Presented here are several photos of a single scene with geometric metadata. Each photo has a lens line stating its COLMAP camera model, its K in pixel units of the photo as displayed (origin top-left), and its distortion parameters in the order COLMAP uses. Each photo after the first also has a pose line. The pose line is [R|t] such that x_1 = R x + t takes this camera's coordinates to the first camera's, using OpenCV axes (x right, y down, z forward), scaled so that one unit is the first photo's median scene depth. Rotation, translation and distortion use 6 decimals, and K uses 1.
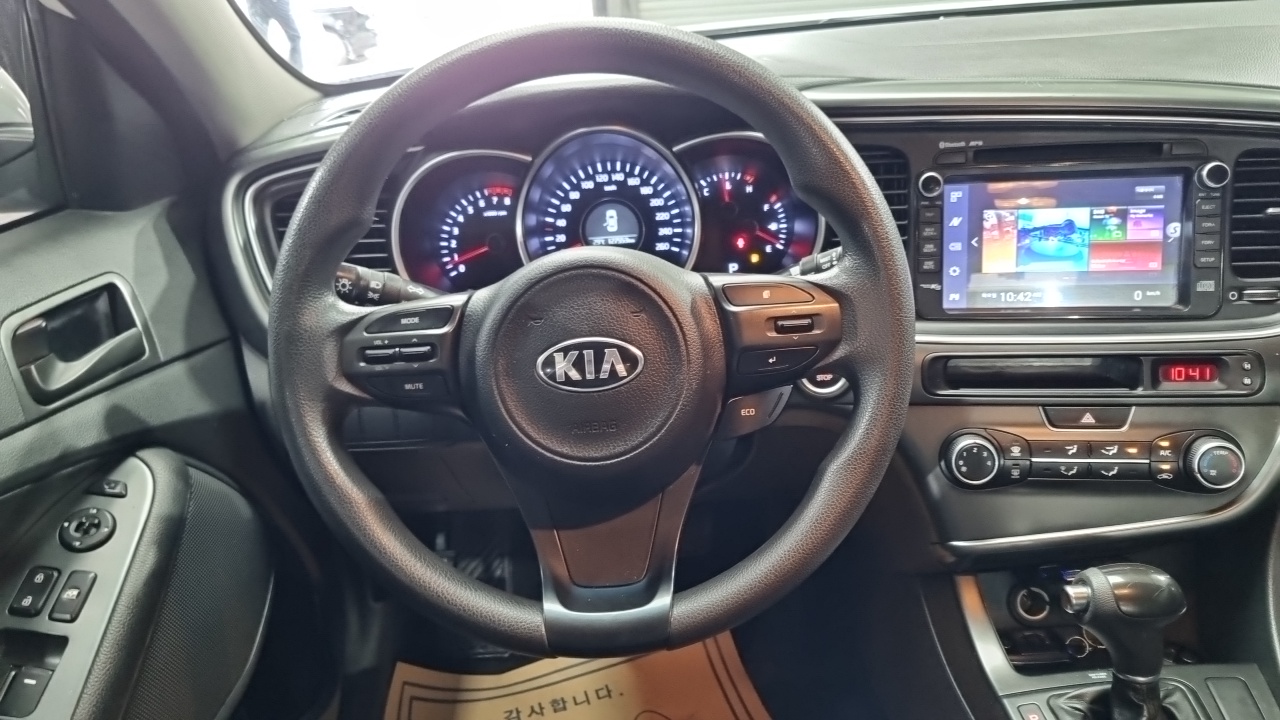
lens RADIAL K [[971.5, 0, 638.0], [0, 971.5, 355.5], [0, 0, 1]] dist [0.029521, -0.015967]
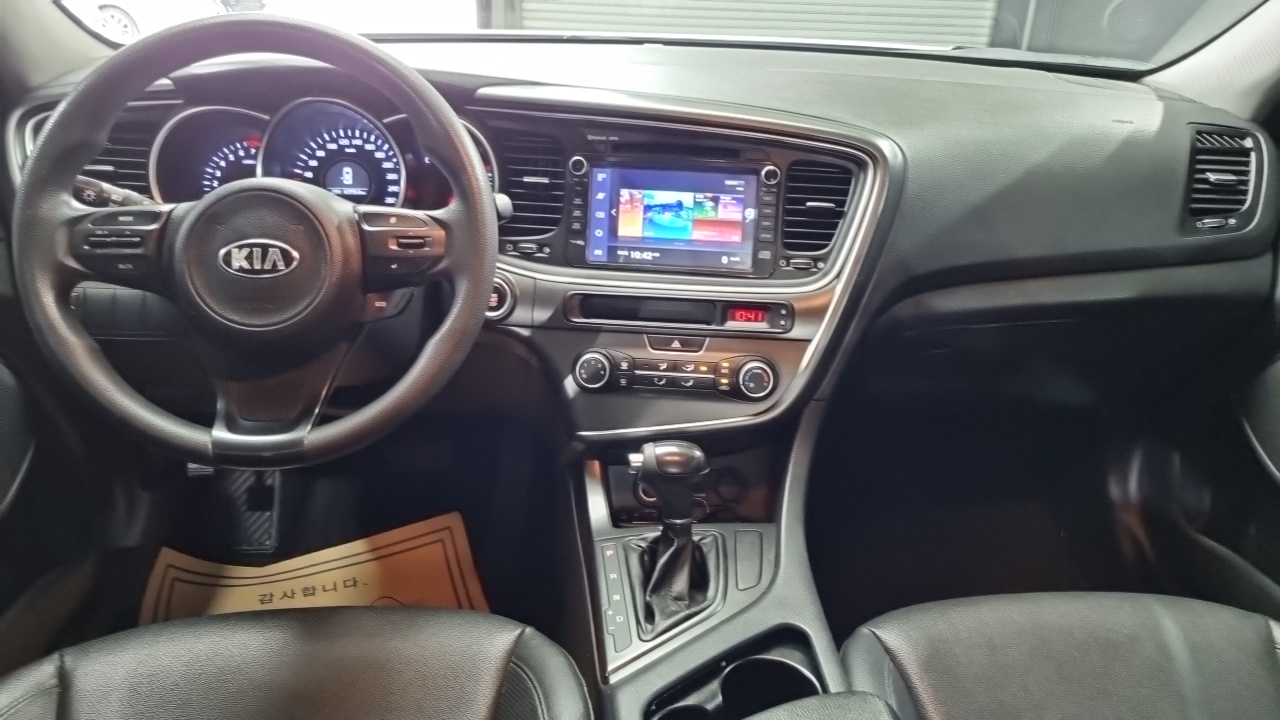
lens RADIAL K [[971.5, 0, 655.7], [0, 971.5, 344.9], [0, 0, 1]] dist [0.029521, -0.015967]
pose [[0.989730, 0.062698, 0.128463, 0.256930], [-0.060869, 0.997981, -0.018124, 0.092027], [-0.129340, 0.010119, 0.991549, -0.352722]]
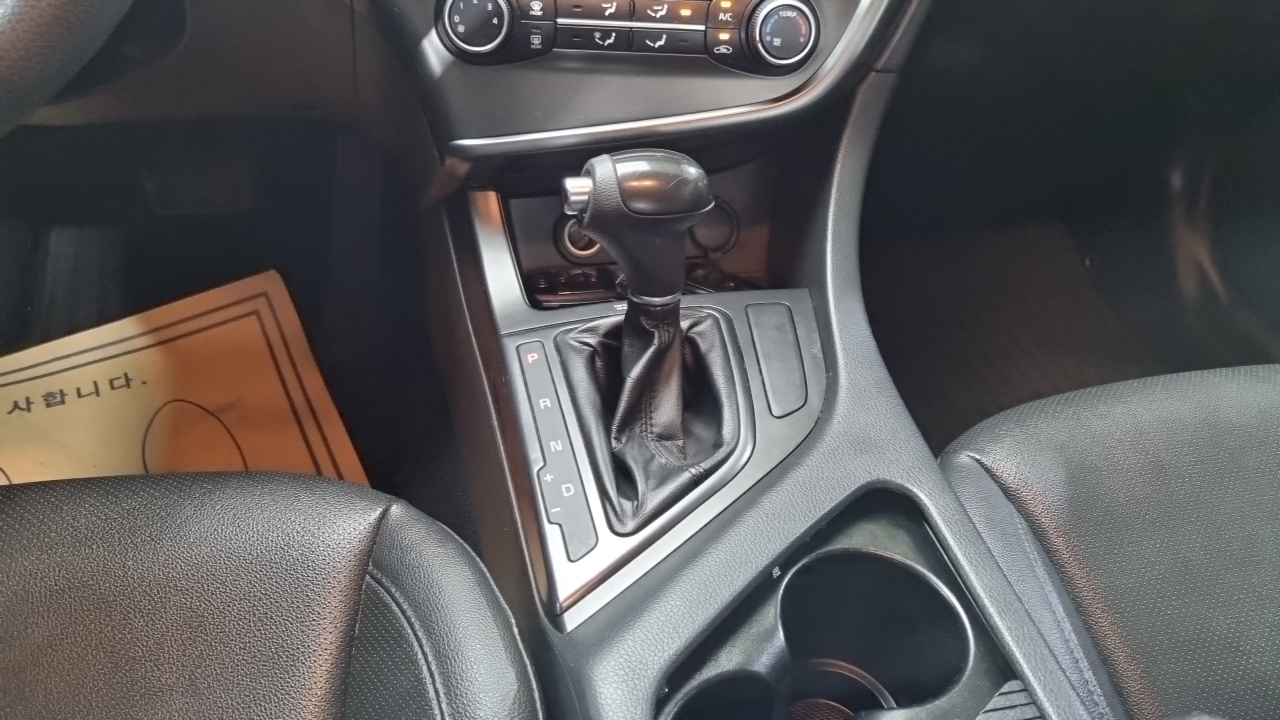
lens RADIAL K [[971.5, 0, 647.3], [0, 971.5, 354.1], [0, 0, 1]] dist [0.029521, -0.015967]
pose [[0.964654, -0.029698, 0.261840, 0.273112], [-0.042622, 0.962962, 0.266247, 0.149831], [-0.260050, -0.267996, 0.927660, 0.248619]]
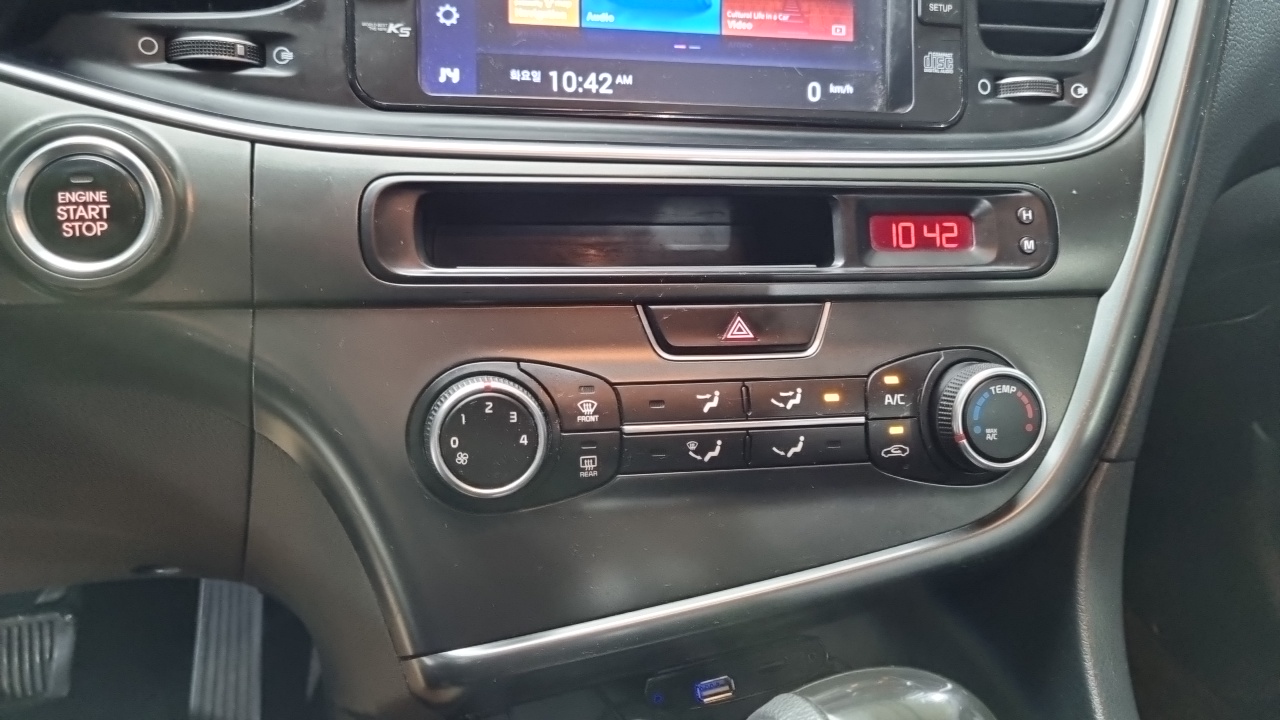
lens RADIAL K [[971.5, 0, 634.0], [0, 971.5, 362.4], [0, 0, 1]] dist [0.029521, -0.015967]
pose [[0.926165, -0.006383, 0.377064, 0.252813], [0.033694, 0.997259, -0.065879, 0.106338], [-0.375610, 0.073720, 0.923841, 0.617079]]
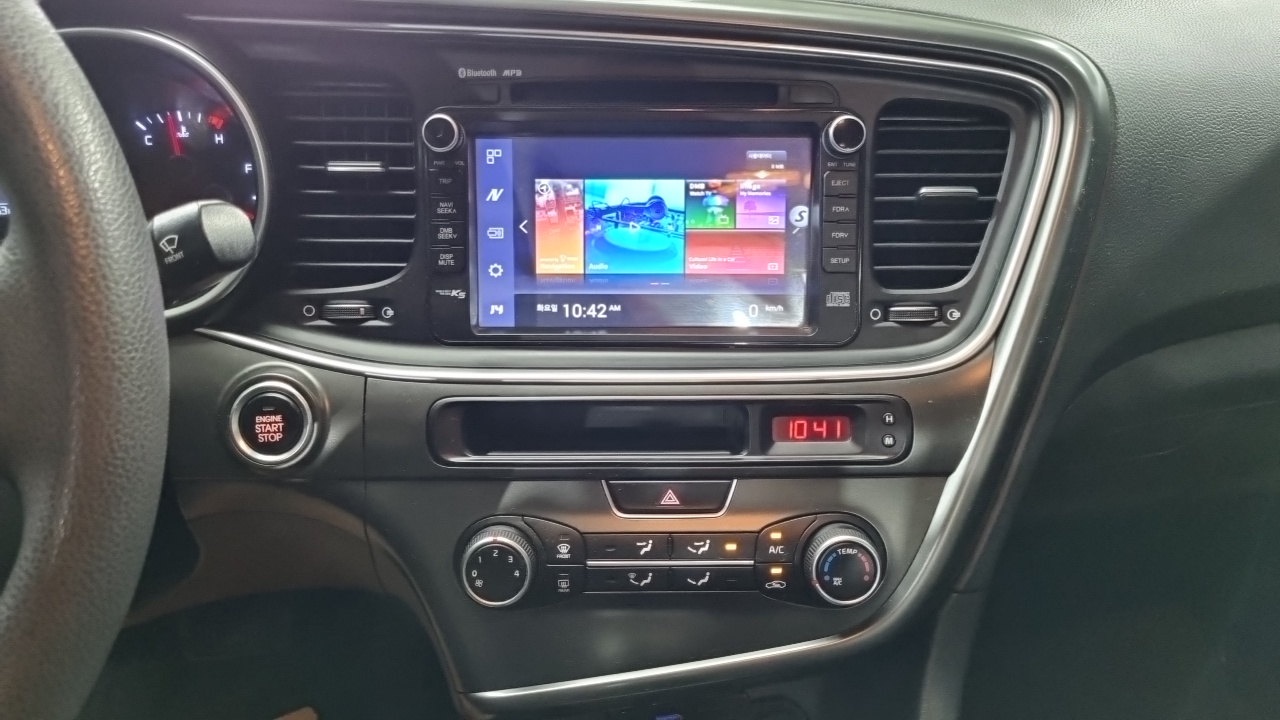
lens RADIAL K [[971.5, 0, 642.7], [0, 971.5, 356.2], [0, 0, 1]] dist [0.029521, -0.015967]
pose [[0.983200, 0.003503, 0.182498, 0.323619], [-0.003023, 0.999991, -0.002906, -0.029130], [-0.182507, 0.002305, 0.983202, 0.361668]]
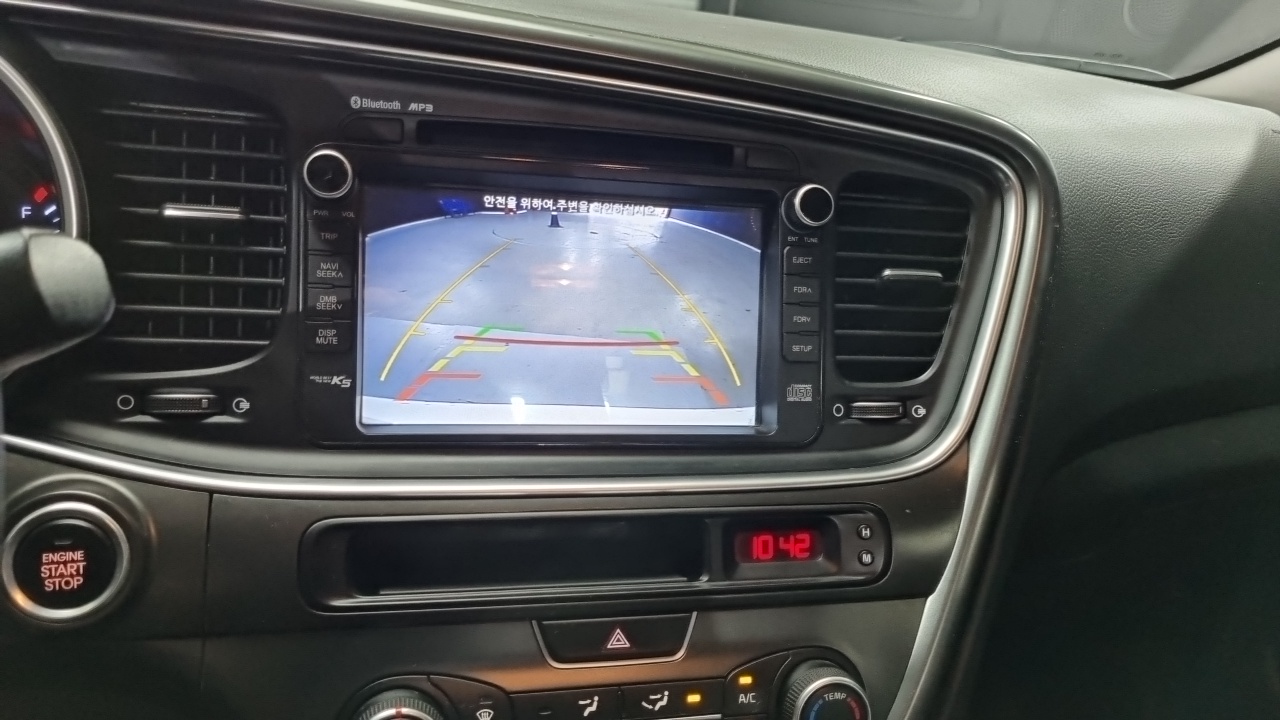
lens RADIAL K [[971.5, 0, 640.4], [0, 971.5, 359.6], [0, 0, 1]] dist [0.029521, -0.015967]
pose [[0.908476, 0.037433, 0.416257, 0.249096], [0.003611, 0.995241, -0.097382, -0.034346], [-0.417922, 0.089973, 0.904017, 0.511033]]
